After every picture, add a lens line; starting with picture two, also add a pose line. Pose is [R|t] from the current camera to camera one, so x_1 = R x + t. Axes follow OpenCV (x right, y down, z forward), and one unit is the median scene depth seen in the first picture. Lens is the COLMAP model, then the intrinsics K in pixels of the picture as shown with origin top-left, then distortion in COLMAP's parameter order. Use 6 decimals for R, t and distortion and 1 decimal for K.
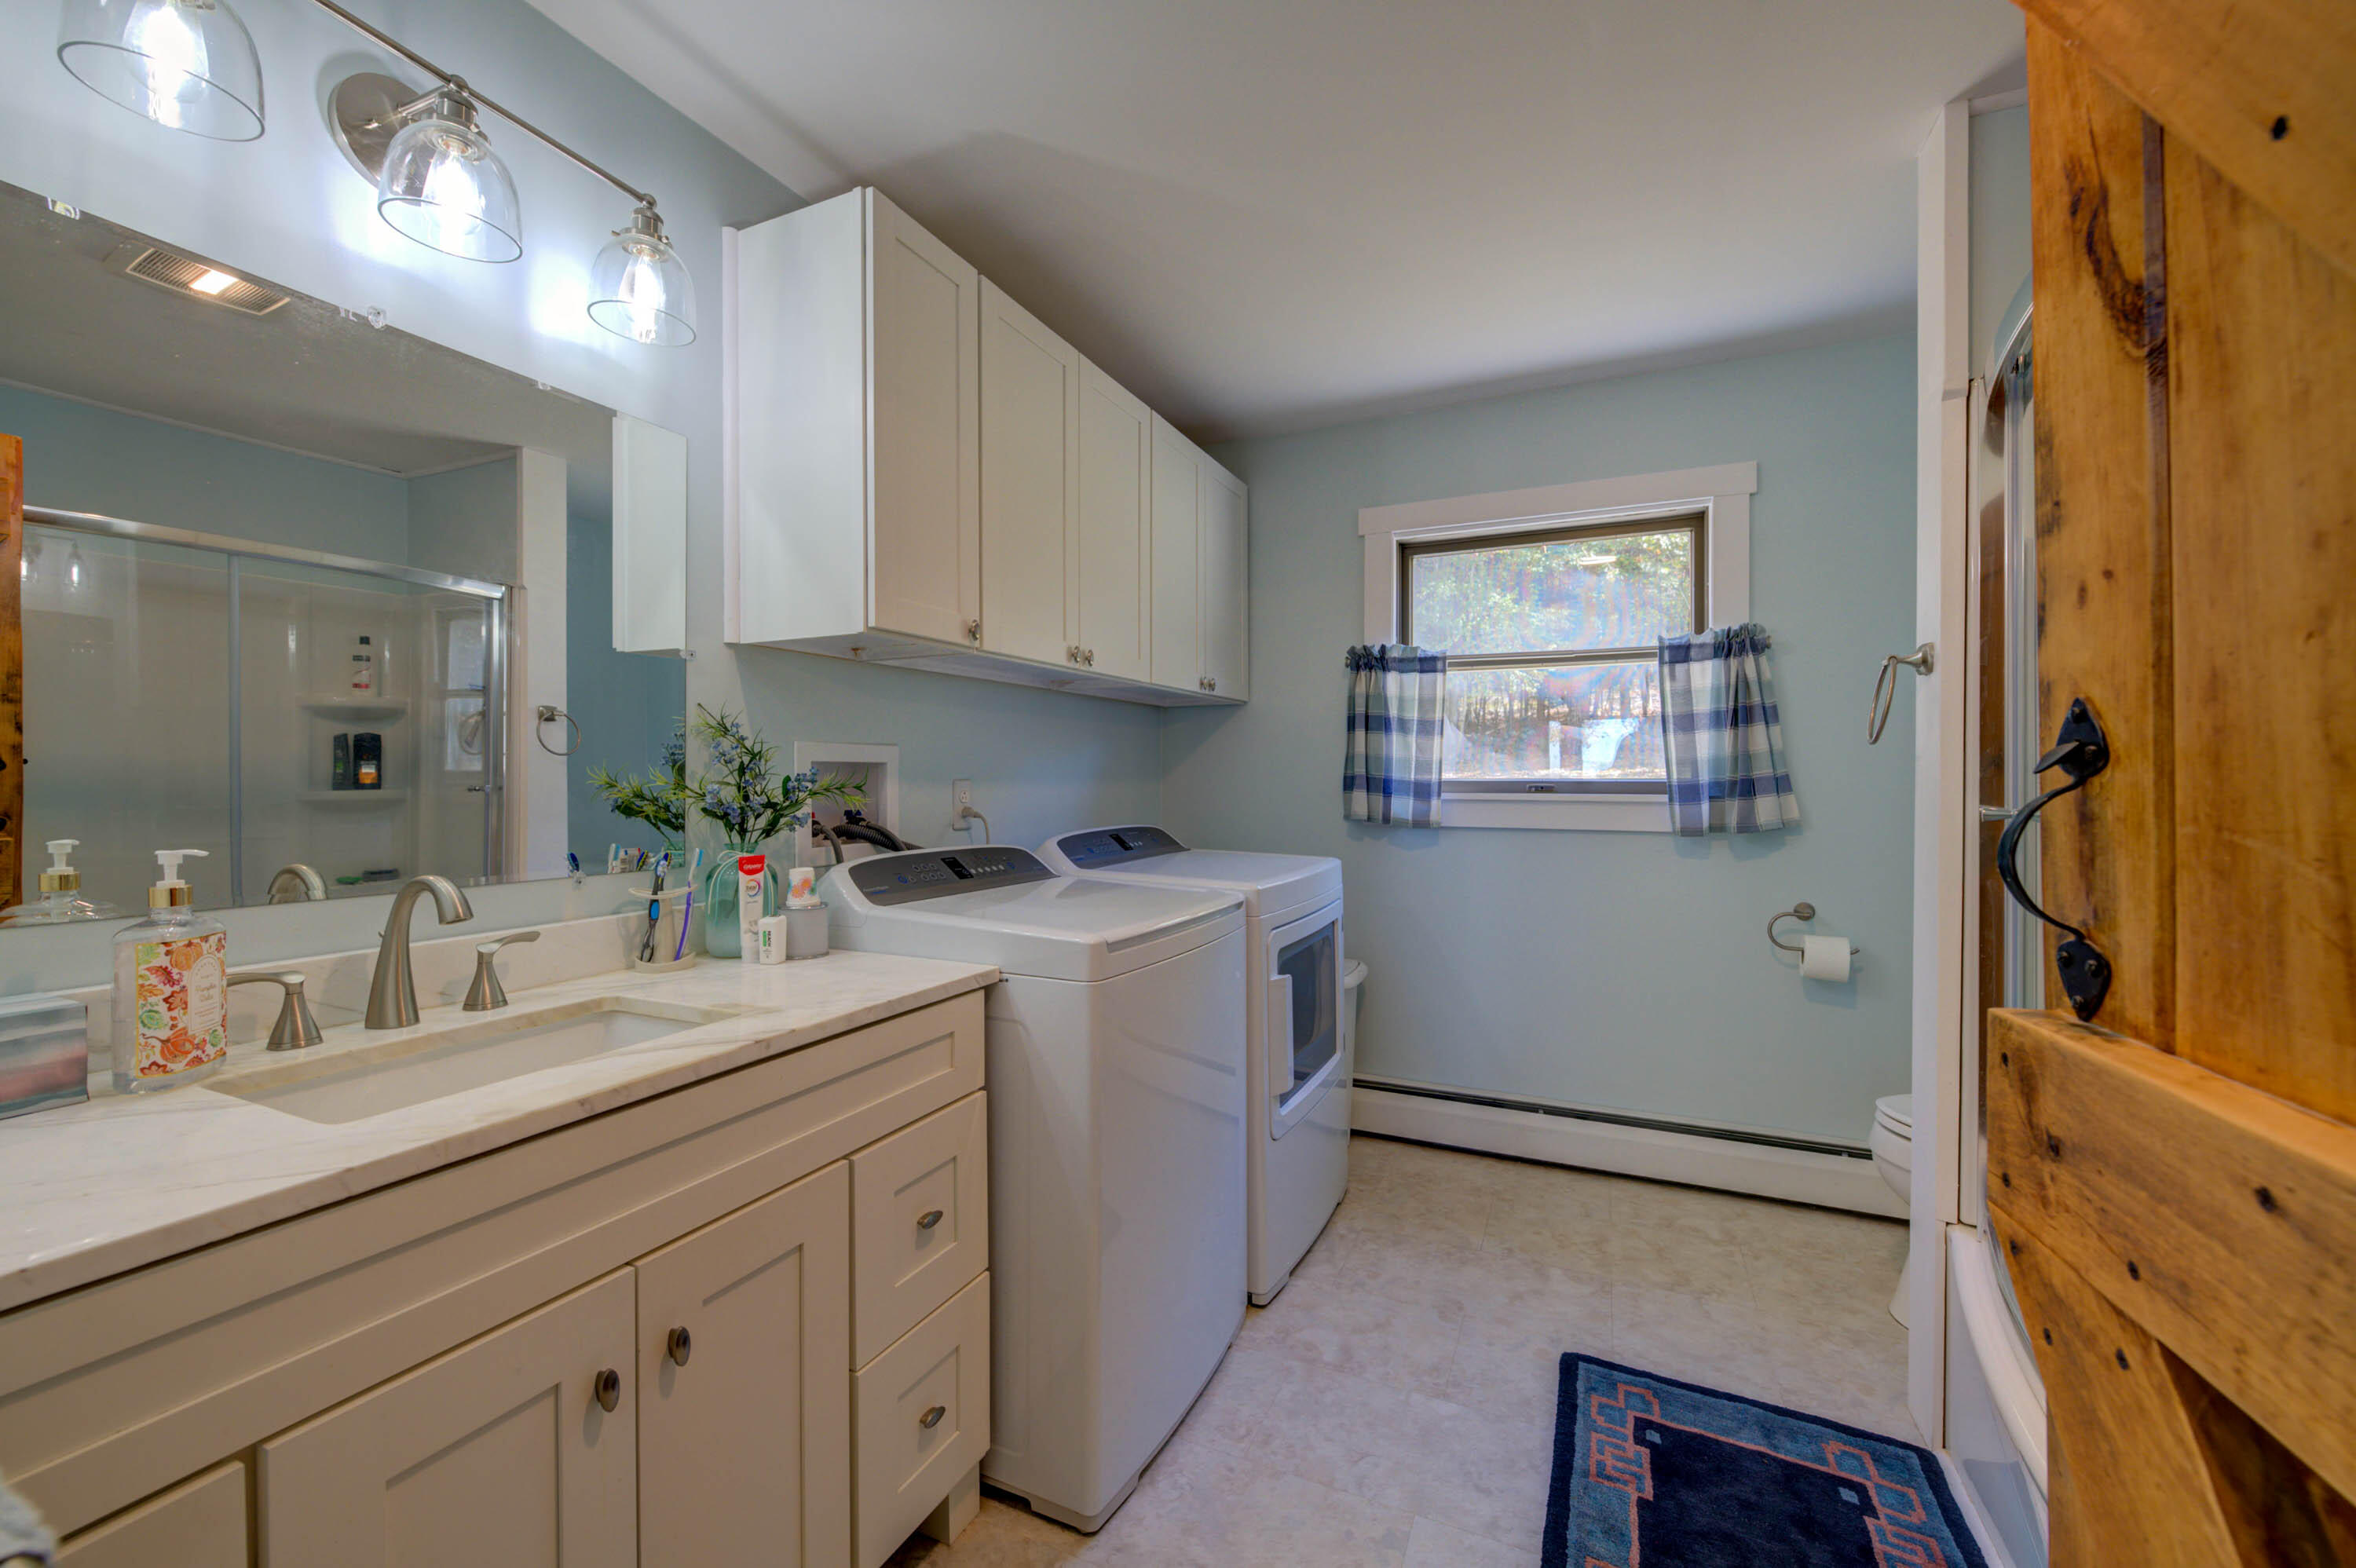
lens RADIAL K [[928.7, 0, 1187.1], [0, 928.7, 778.6], [0, 0, 1]] dist [0.001673, -0.003811]
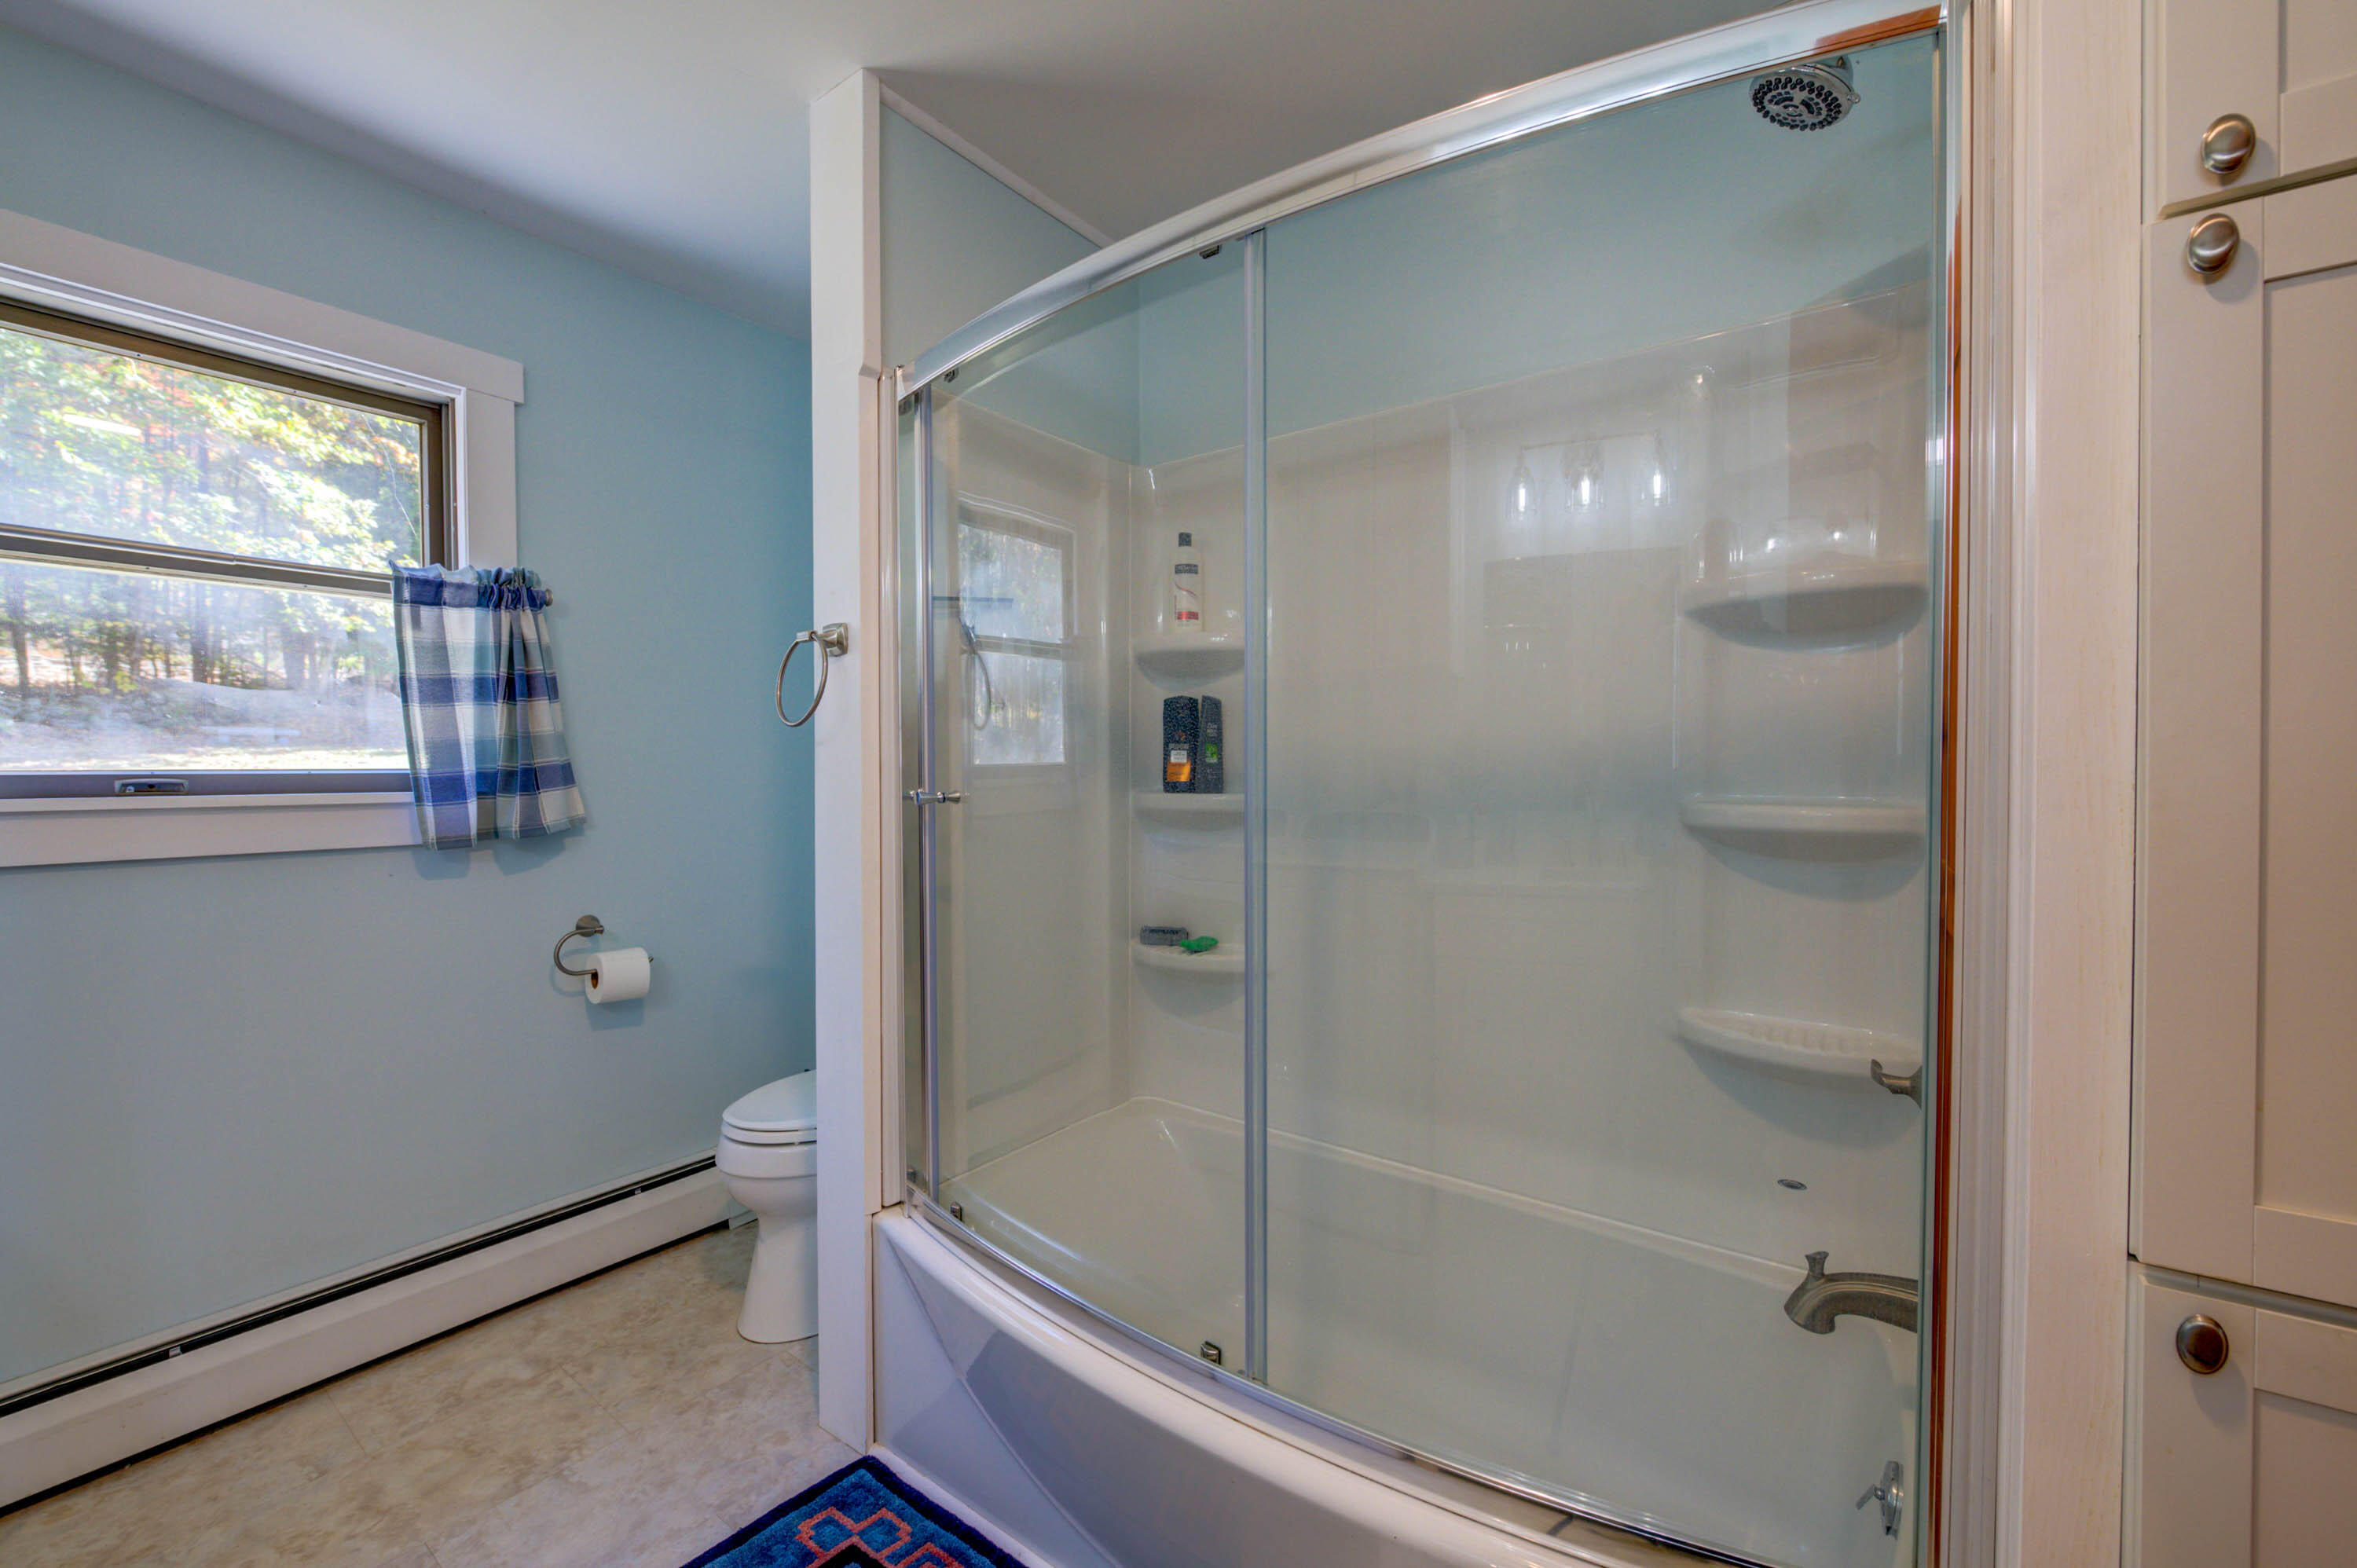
lens RADIAL K [[929.2, 0, 1175.2], [0, 929.2, 779.4], [0, 0, 1]] dist [0.001673, -0.003811]
pose [[0.203804, -0.015035, 0.978896, -0.049423], [0.006973, 0.999879, 0.013905, 0.002508], [-0.978987, 0.003992, 0.203885, 0.305801]]
